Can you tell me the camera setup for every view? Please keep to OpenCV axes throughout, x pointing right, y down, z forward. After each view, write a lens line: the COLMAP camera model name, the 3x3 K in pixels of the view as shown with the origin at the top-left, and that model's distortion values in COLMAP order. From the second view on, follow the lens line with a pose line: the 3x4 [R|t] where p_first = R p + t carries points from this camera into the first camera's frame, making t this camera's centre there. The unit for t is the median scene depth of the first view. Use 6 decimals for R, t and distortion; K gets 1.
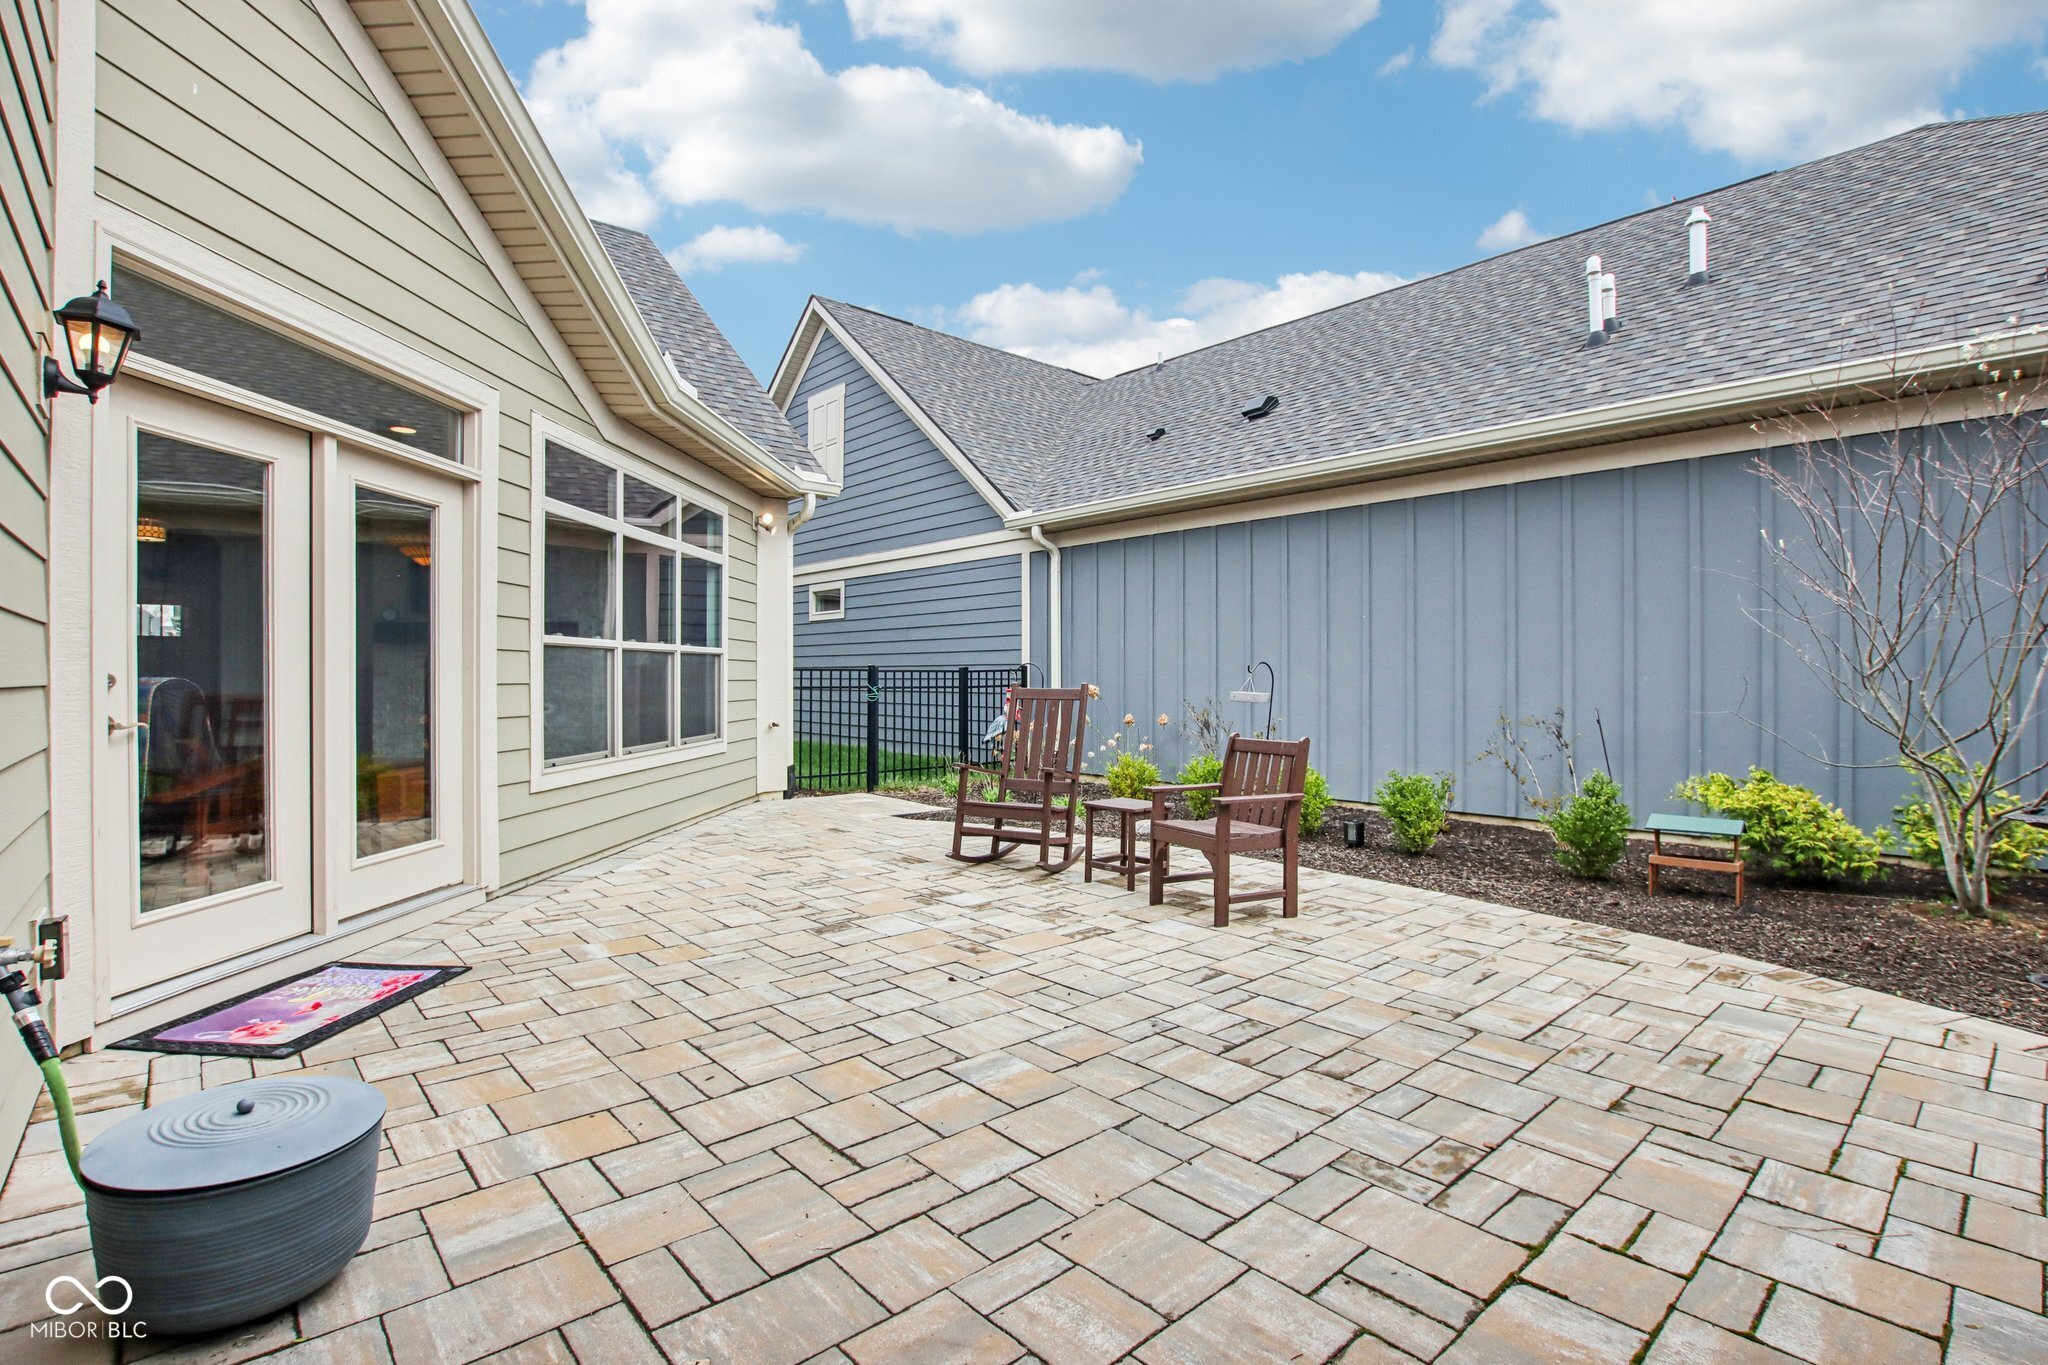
lens RADIAL K [[953.0, 0, 1027.9], [0, 953.0, 689.1], [0, 0, 1]] dist [-0.032129, 0.001340]
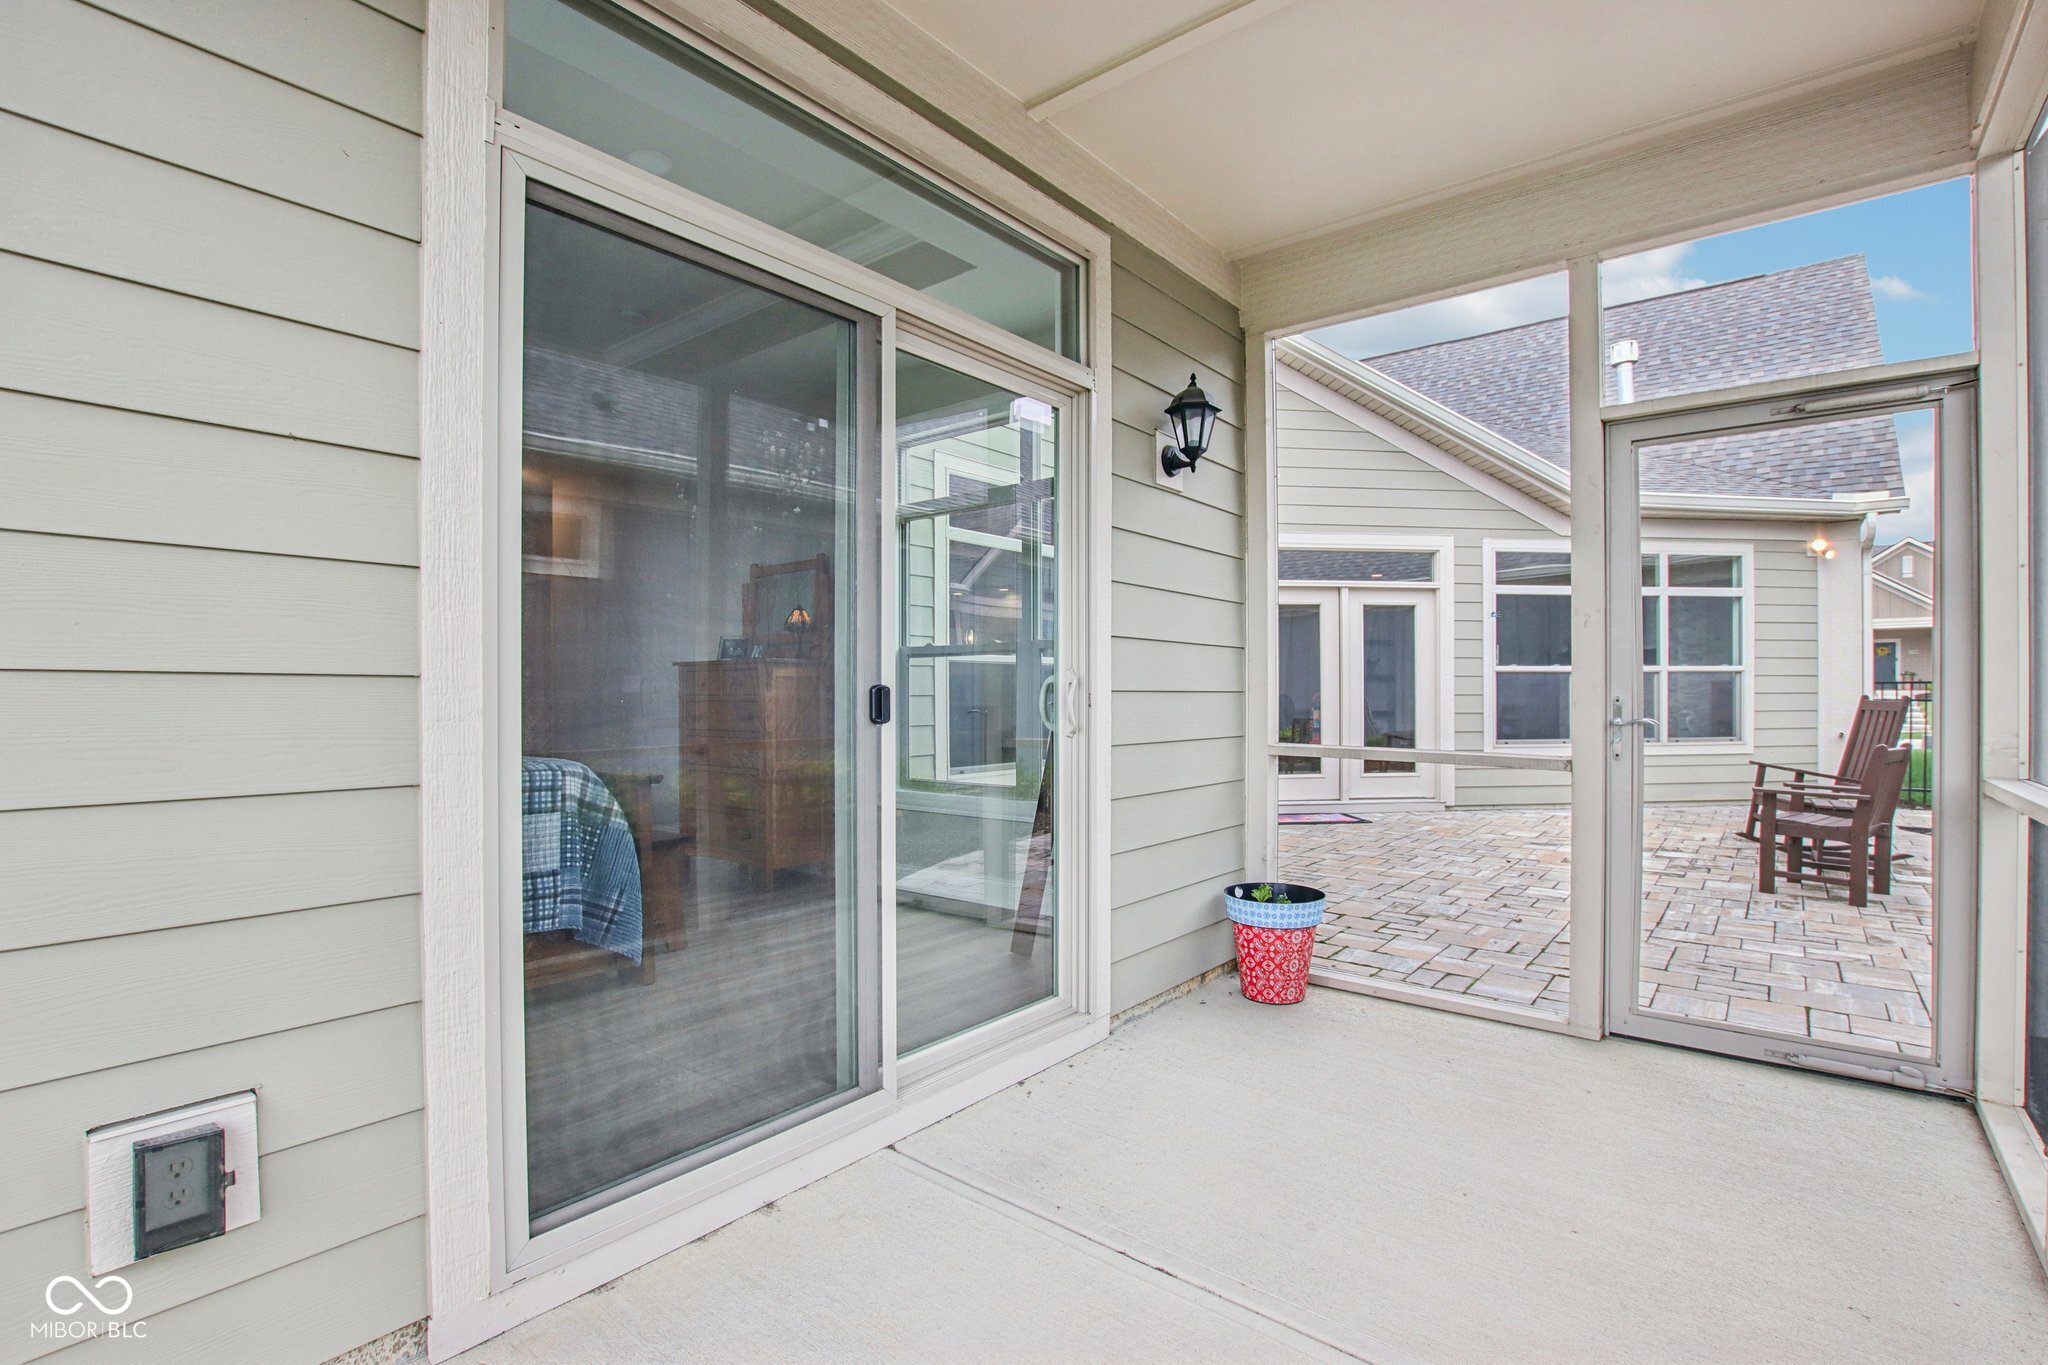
lens RADIAL K [[953.0, 0, 1027.9], [0, 953.0, 689.1], [0, 0, 1]] dist [-0.032129, 0.001340]
pose [[0.156730, 0.000859, -0.987641, 1.186602], [-0.009578, 0.999954, -0.000650, -0.007523], [0.987595, 0.009562, 0.156731, -0.118938]]
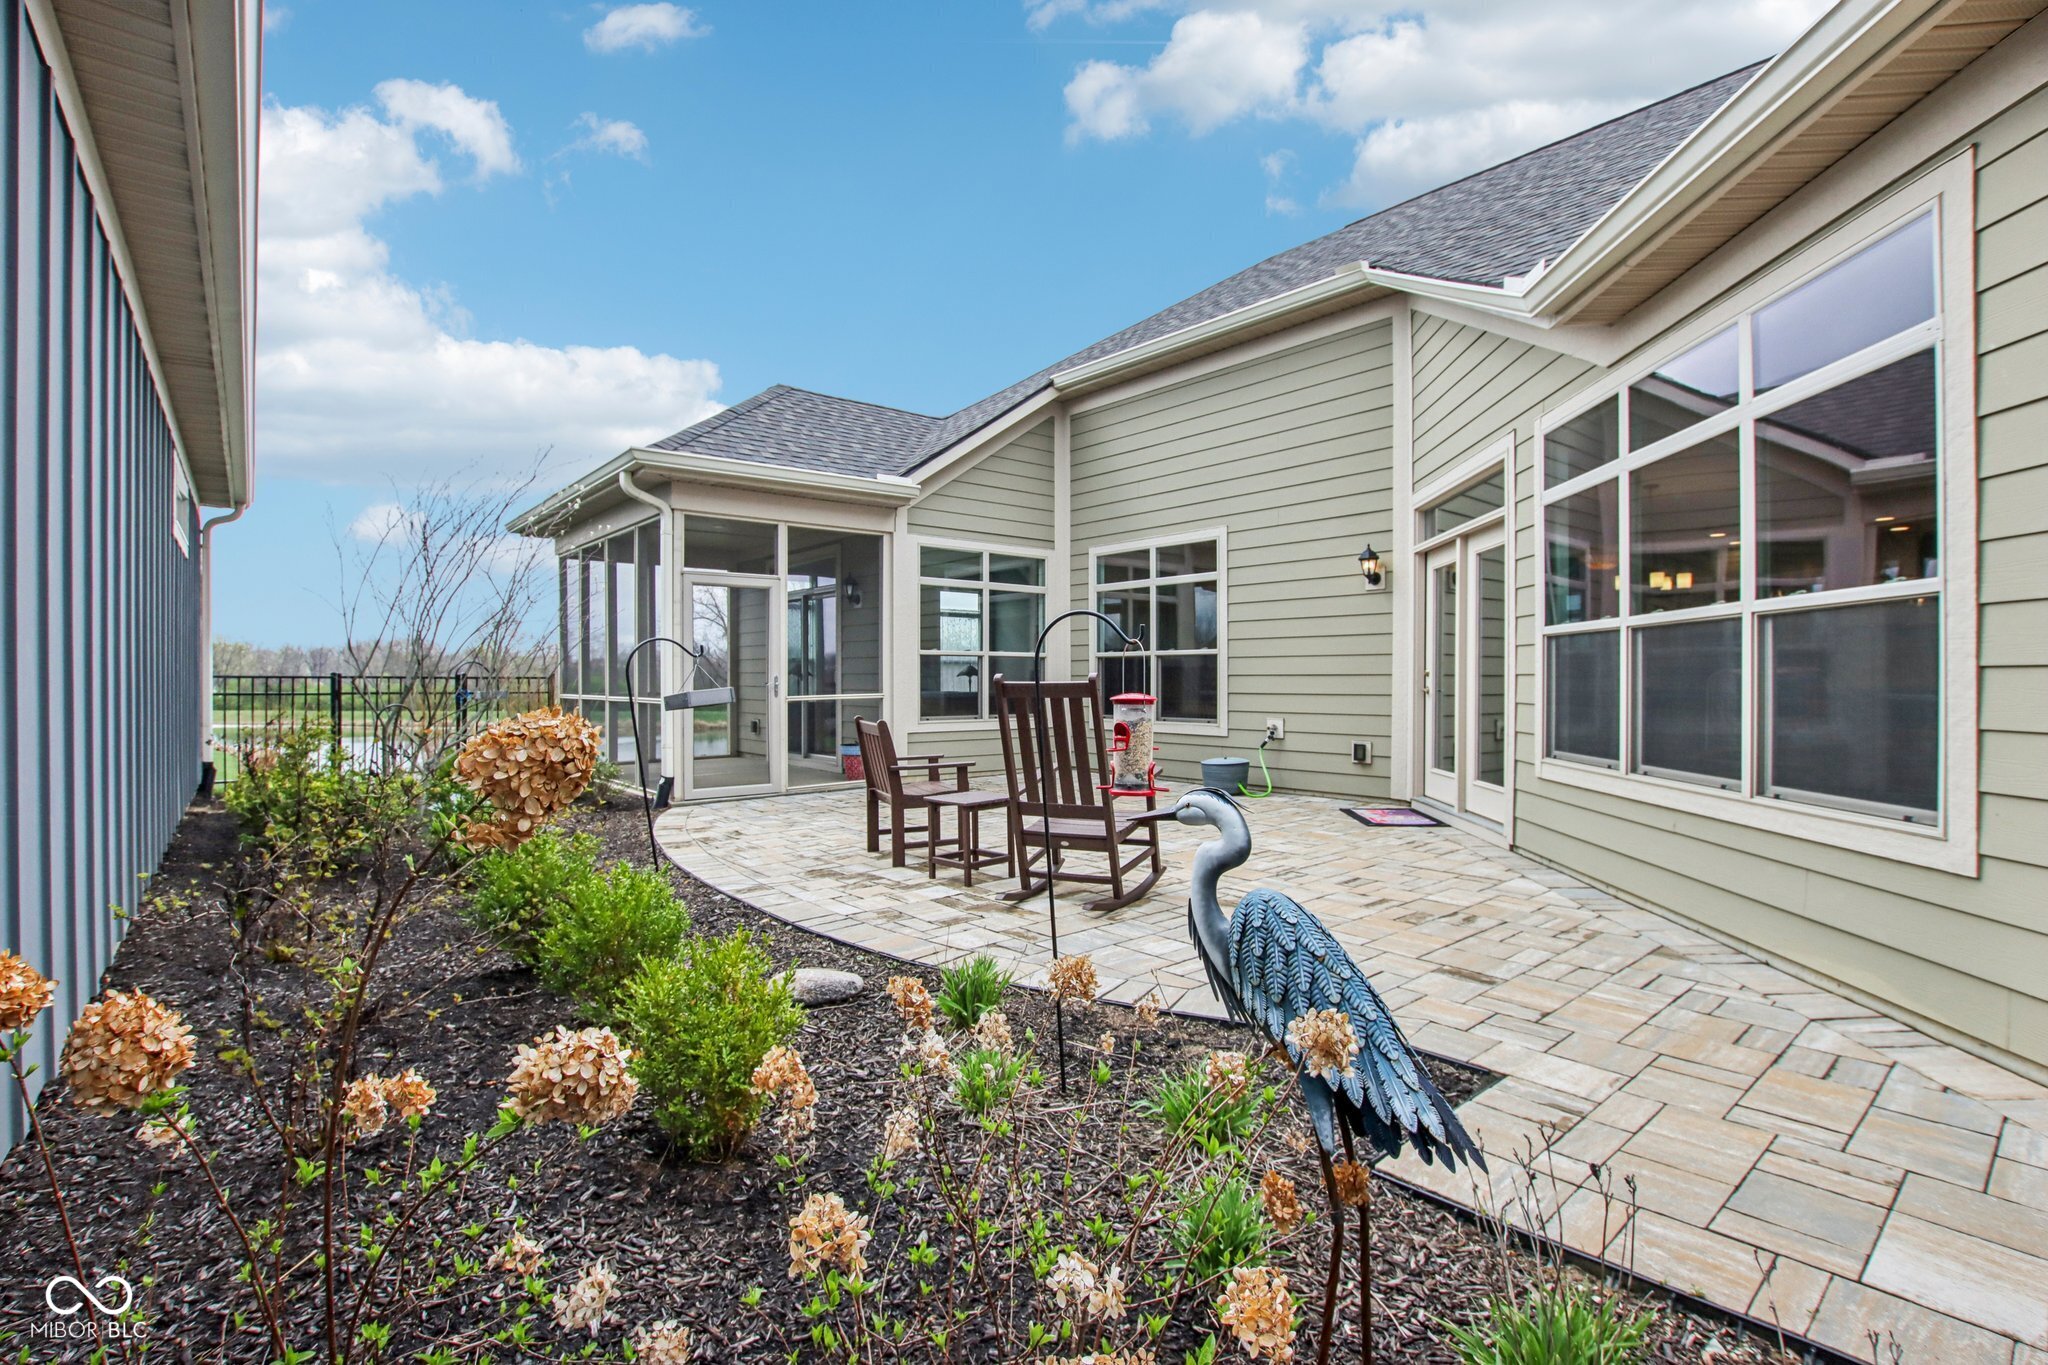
lens RADIAL K [[953.0, 0, 1027.9], [0, 953.0, 689.1], [0, 0, 1]] dist [-0.032129, 0.001340]
pose [[-0.999580, 0.003300, 0.028798, 0.024402], [0.003822, 0.999829, 0.018105, -0.012850], [-0.028734, 0.018207, -0.999421, 2.286623]]
